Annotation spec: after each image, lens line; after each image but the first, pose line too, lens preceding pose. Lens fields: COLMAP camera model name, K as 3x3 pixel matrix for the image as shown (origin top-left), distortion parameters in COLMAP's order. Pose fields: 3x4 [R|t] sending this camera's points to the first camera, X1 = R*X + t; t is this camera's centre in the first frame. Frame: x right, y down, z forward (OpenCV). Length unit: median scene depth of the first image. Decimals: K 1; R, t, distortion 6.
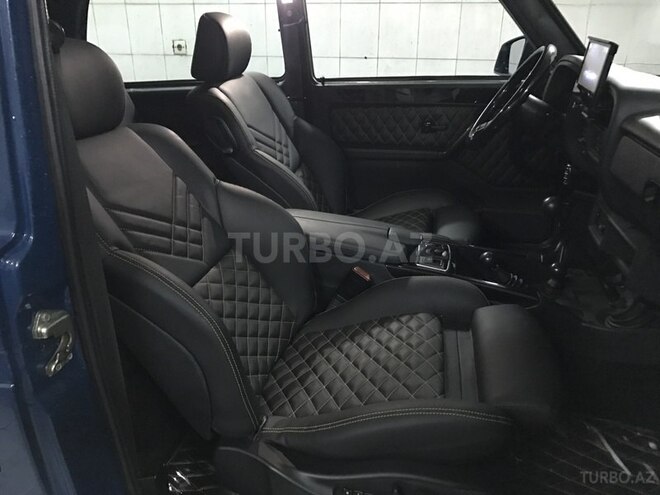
lens RADIAL K [[537.4, 0, 318.4], [0, 537.4, 247.2], [0, 0, 1]] dist [-0.000073, -0.009754]
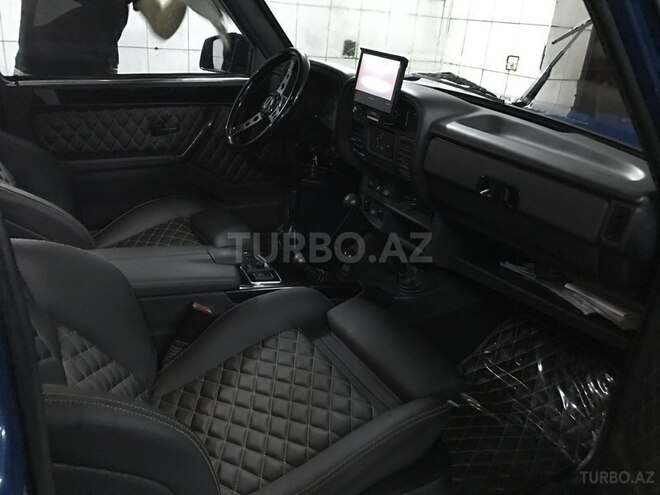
lens RADIAL K [[537.4, 0, 318.4], [0, 537.4, 247.2], [0, 0, 1]] dist [-0.000073, -0.009754]
pose [[0.743878, -0.203489, 0.636583, -0.310077], [0.180555, 0.978290, 0.101730, -0.102139], [-0.643463, 0.039264, 0.764469, 0.191244]]
